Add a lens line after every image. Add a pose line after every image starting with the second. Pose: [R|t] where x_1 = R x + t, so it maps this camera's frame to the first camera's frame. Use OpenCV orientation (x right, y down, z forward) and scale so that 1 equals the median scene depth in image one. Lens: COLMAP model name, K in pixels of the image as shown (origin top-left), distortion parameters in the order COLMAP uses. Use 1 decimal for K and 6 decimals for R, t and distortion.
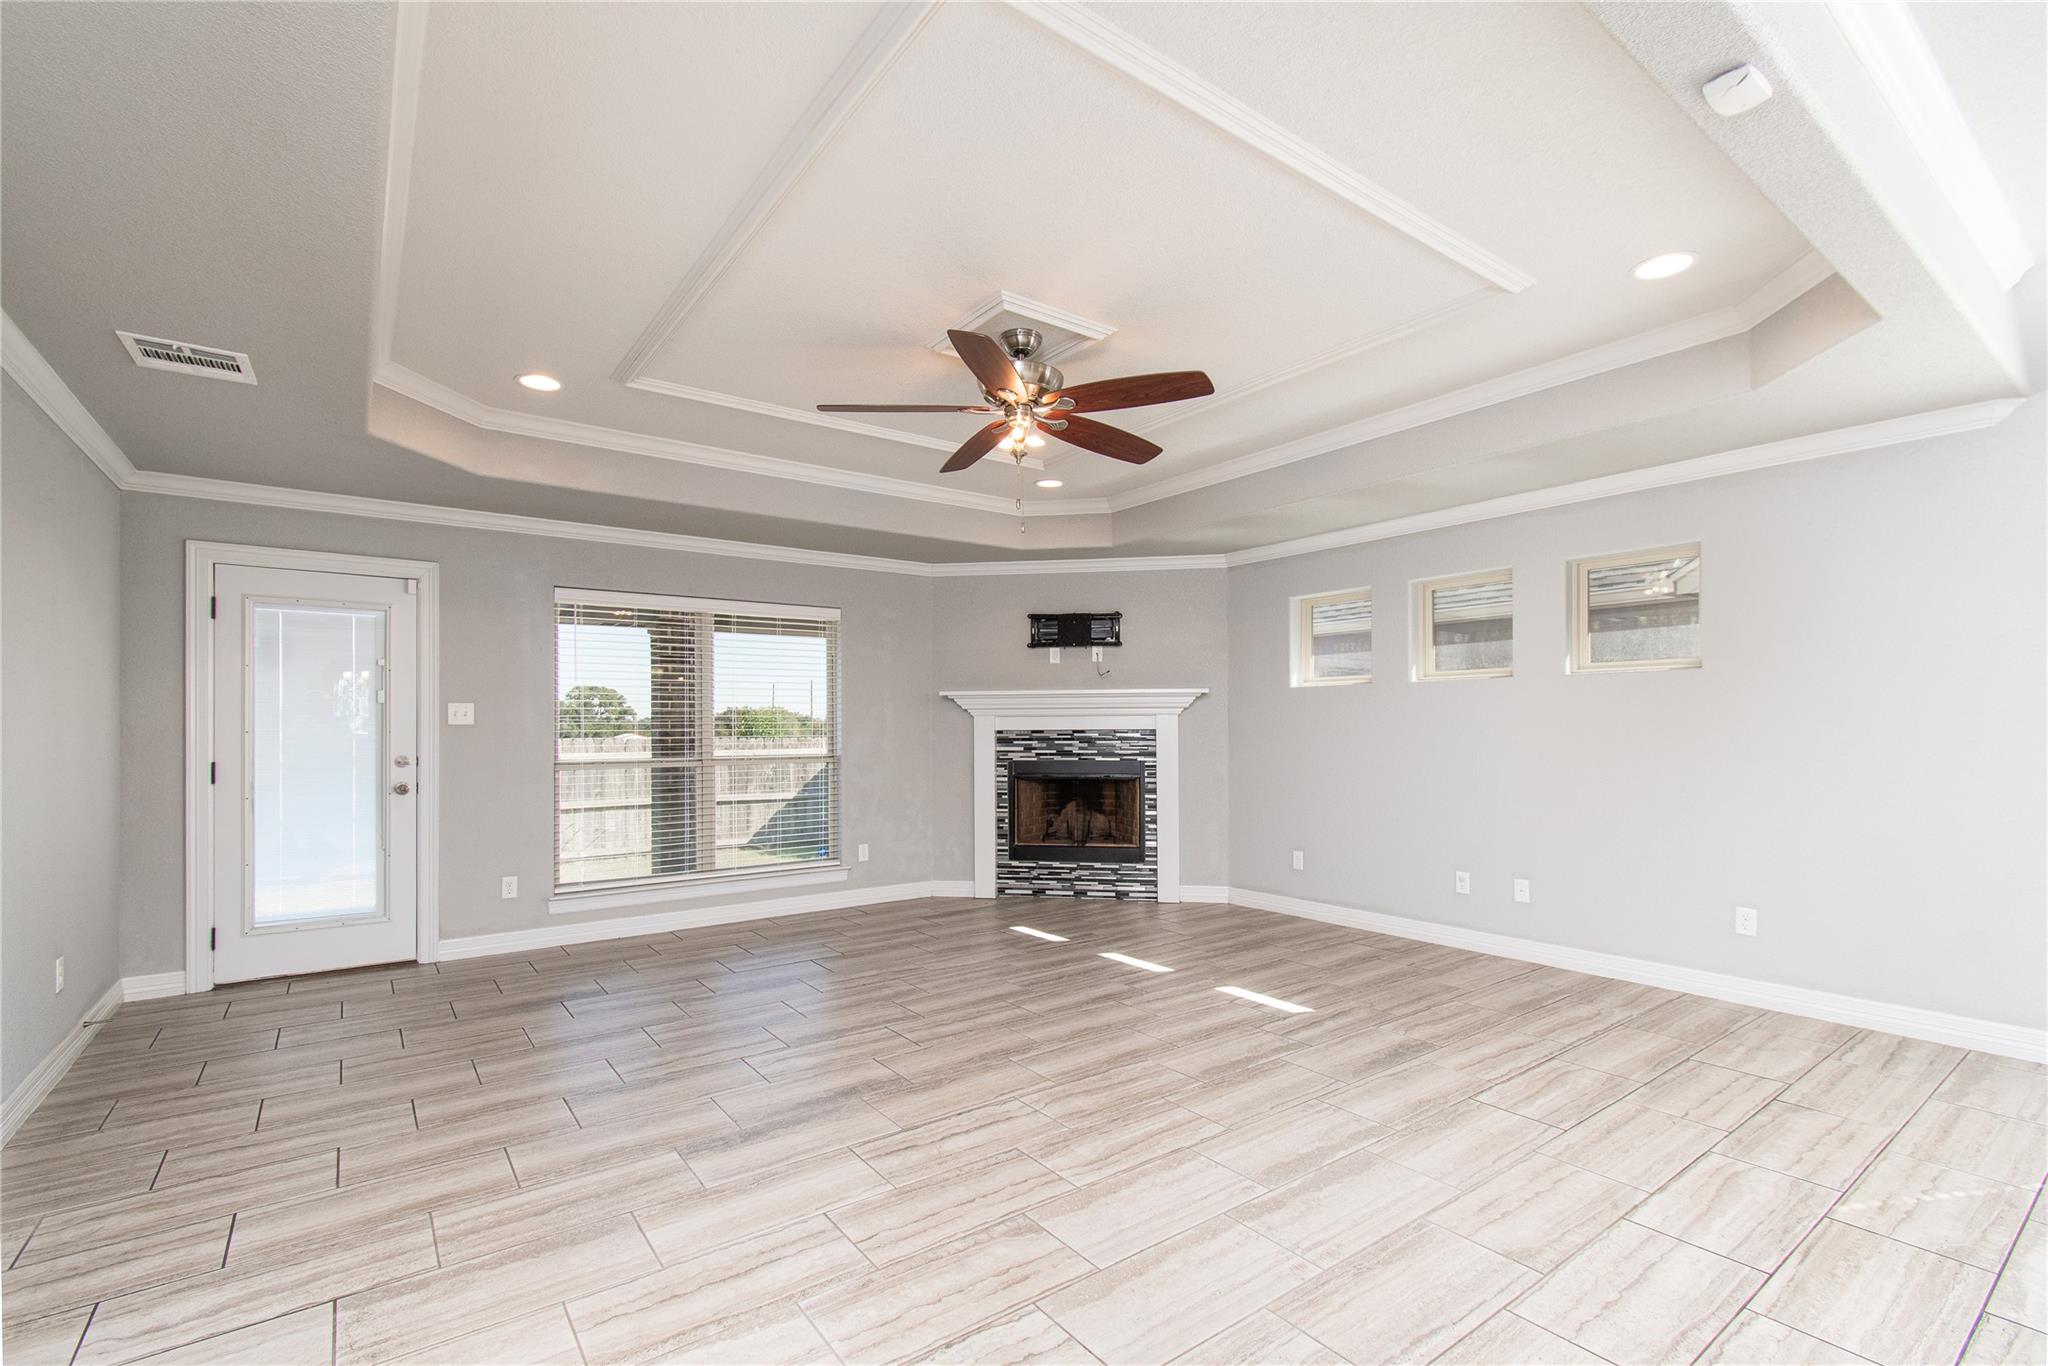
lens RADIAL K [[917.5, 0, 1028.2], [0, 917.5, 718.5], [0, 0, 1]] dist [0.003042, -0.004693]
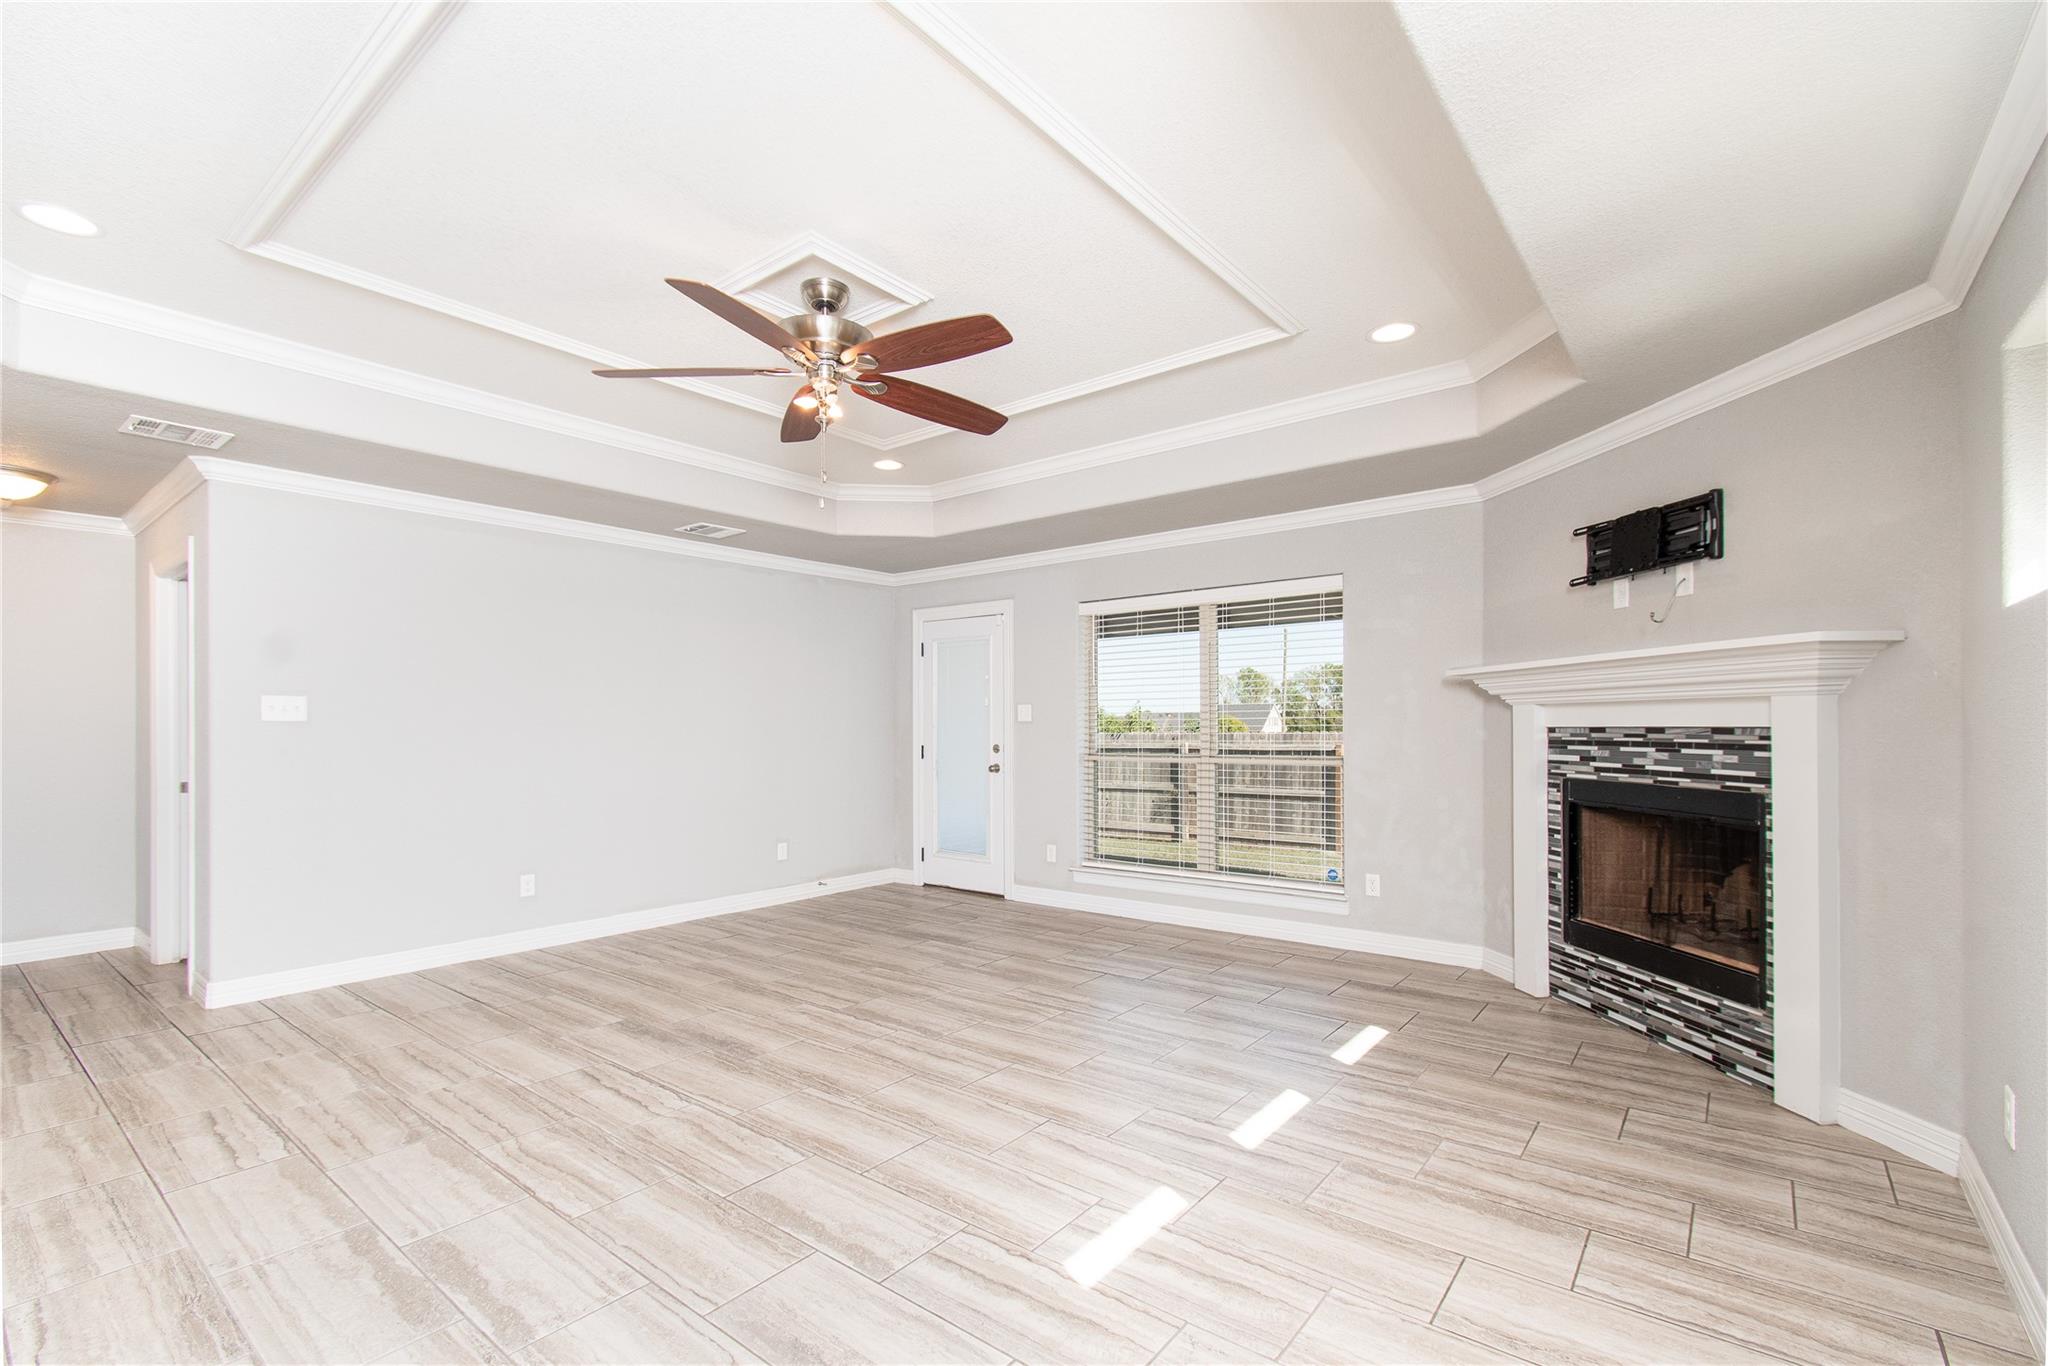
lens RADIAL K [[917.5, 0, 1028.2], [0, 917.5, 718.5], [0, 0, 1]] dist [0.003042, -0.004693]
pose [[0.255476, -0.004683, -0.966804, 0.480939], [0.011698, 0.999930, -0.001753, 0.004110], [0.966745, -0.010862, 0.255513, 0.513896]]
